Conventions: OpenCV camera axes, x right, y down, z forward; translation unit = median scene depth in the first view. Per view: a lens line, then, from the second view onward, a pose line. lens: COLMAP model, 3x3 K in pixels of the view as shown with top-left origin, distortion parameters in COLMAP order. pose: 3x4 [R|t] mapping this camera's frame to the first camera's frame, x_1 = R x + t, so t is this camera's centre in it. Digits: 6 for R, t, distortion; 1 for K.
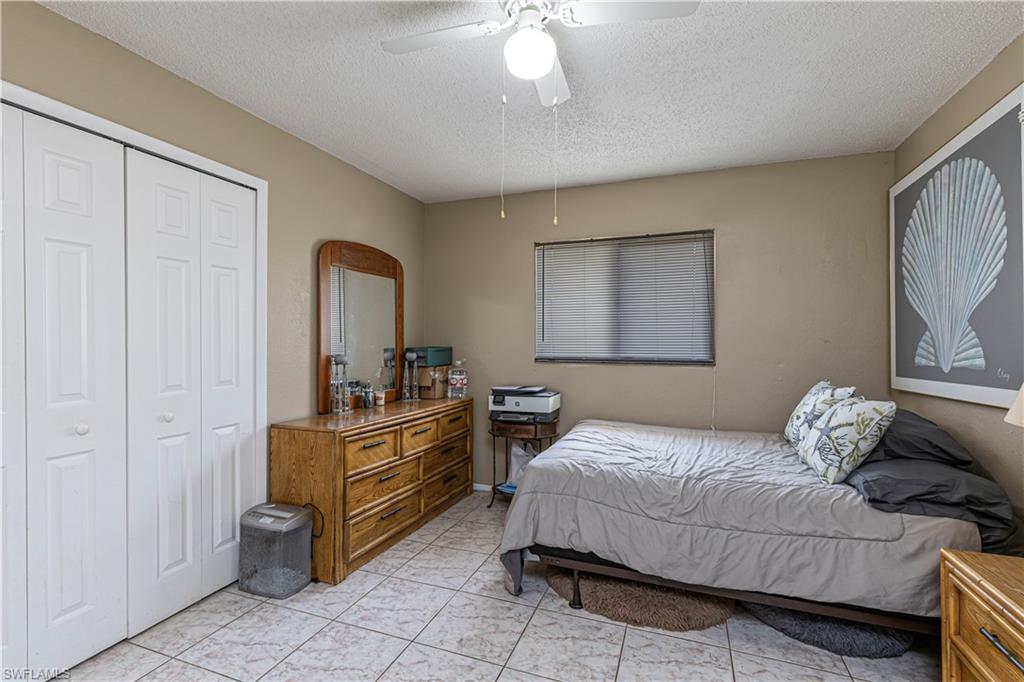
lens RADIAL K [[456.7, 0, 517.2], [0, 456.7, 340.6], [0, 0, 1]] dist [0.006241, -0.000685]
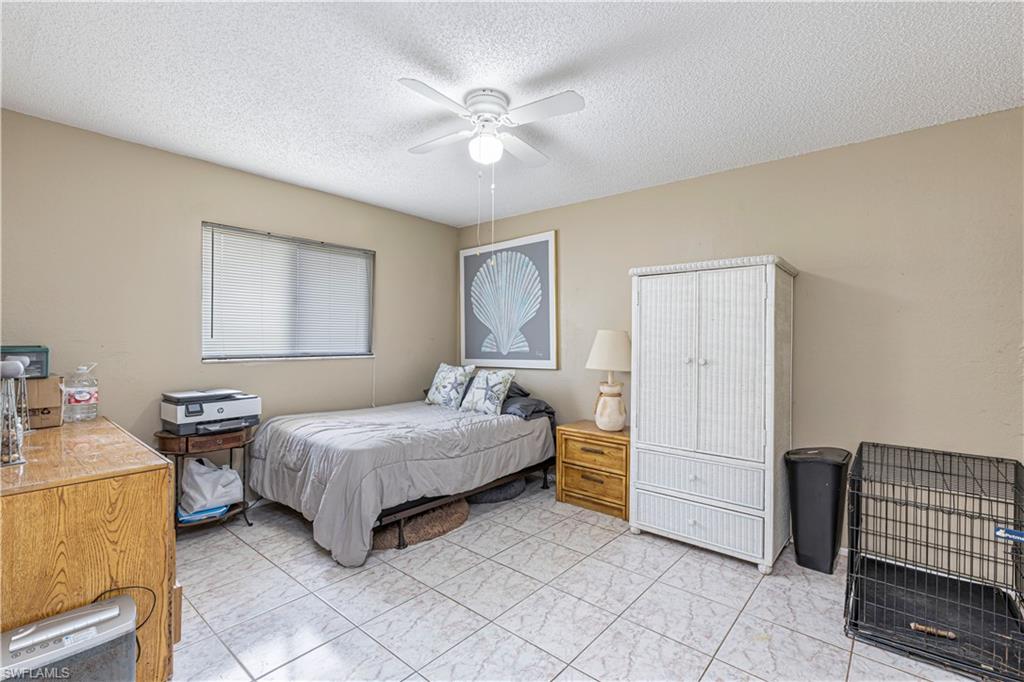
lens RADIAL K [[456.7, 0, 517.2], [0, 456.7, 340.6], [0, 0, 1]] dist [0.006241, -0.000685]
pose [[0.342894, -0.002719, 0.939370, -0.954268], [-0.007858, 0.999953, 0.005763, -0.004591], [-0.939341, -0.009358, 0.342856, 0.268226]]
